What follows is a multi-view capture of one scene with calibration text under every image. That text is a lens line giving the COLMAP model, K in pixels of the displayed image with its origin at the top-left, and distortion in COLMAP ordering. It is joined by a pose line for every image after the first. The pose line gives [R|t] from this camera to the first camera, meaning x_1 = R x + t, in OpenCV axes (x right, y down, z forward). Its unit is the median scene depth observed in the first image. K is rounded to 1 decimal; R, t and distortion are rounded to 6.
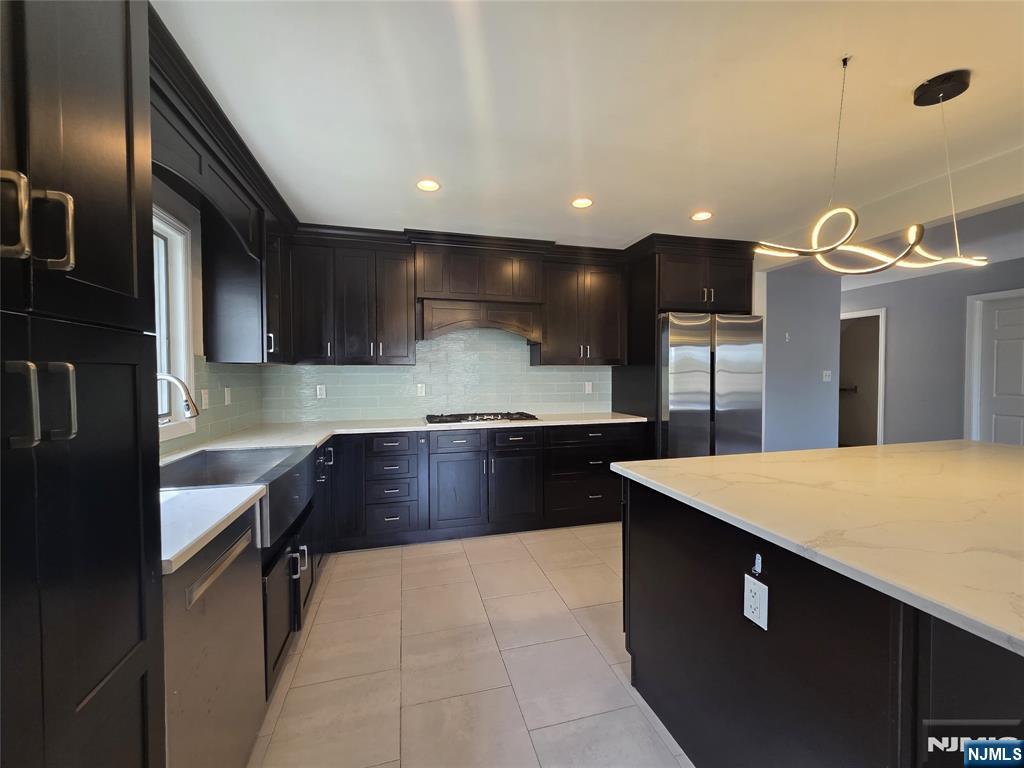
lens RADIAL K [[409.0, 0, 510.4], [0, 409.0, 383.7], [0, 0, 1]] dist [0.001265, 0.000647]
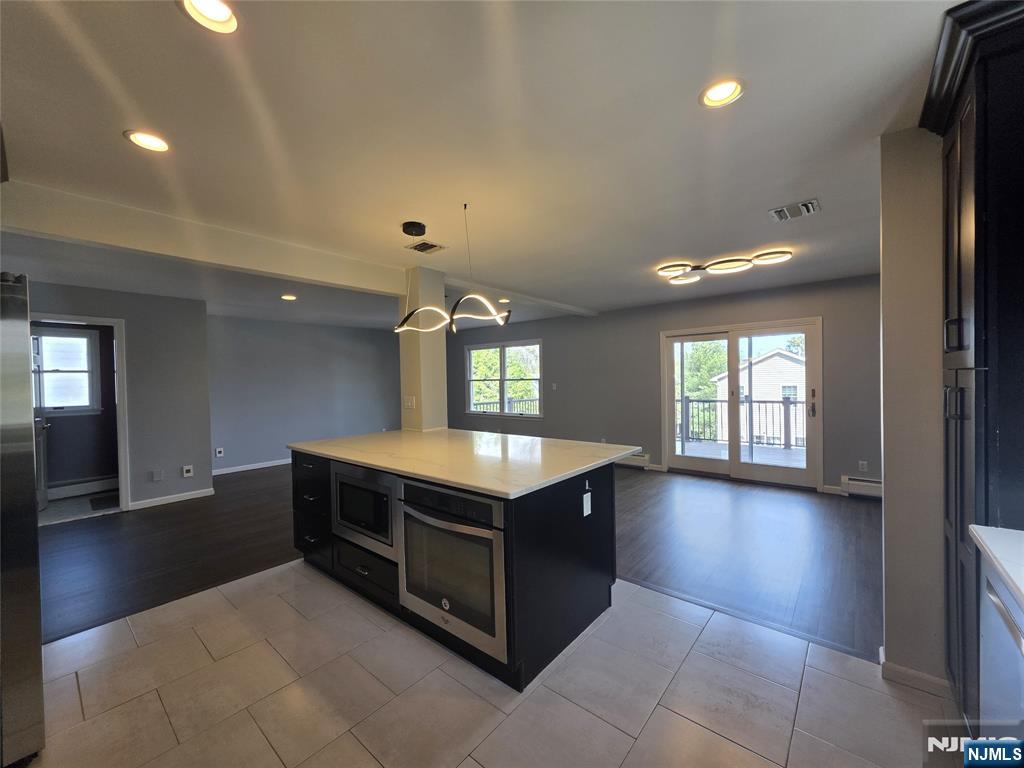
lens RADIAL K [[409.0, 0, 510.4], [0, 409.0, 383.7], [0, 0, 1]] dist [0.001265, 0.000647]
pose [[-0.572522, 0.004665, 0.819876, -0.275333], [0.041548, 0.998864, 0.023330, -0.040820], [-0.818836, 0.047422, -0.572065, 0.800075]]
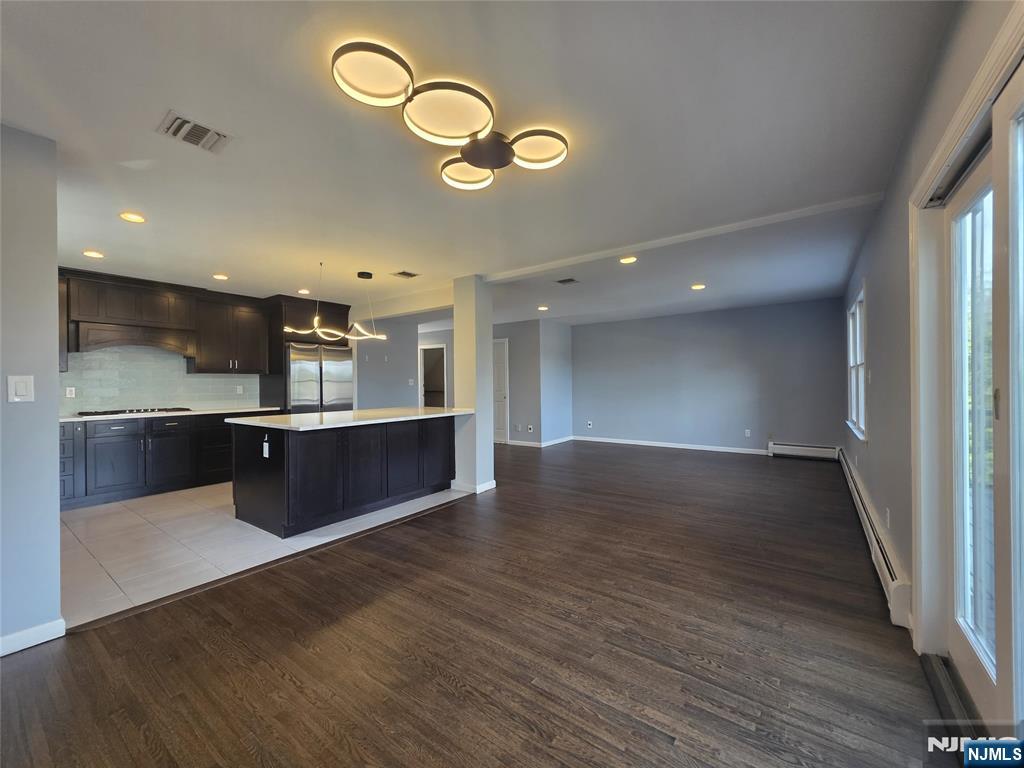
lens RADIAL K [[409.0, 0, 510.4], [0, 409.0, 383.7], [0, 0, 1]] dist [0.001265, 0.000647]
pose [[0.778429, -0.004236, 0.627718, 0.035651], [0.023953, 0.999449, -0.022960, 0.052165], [-0.627275, 0.032909, 0.778102, -0.825628]]
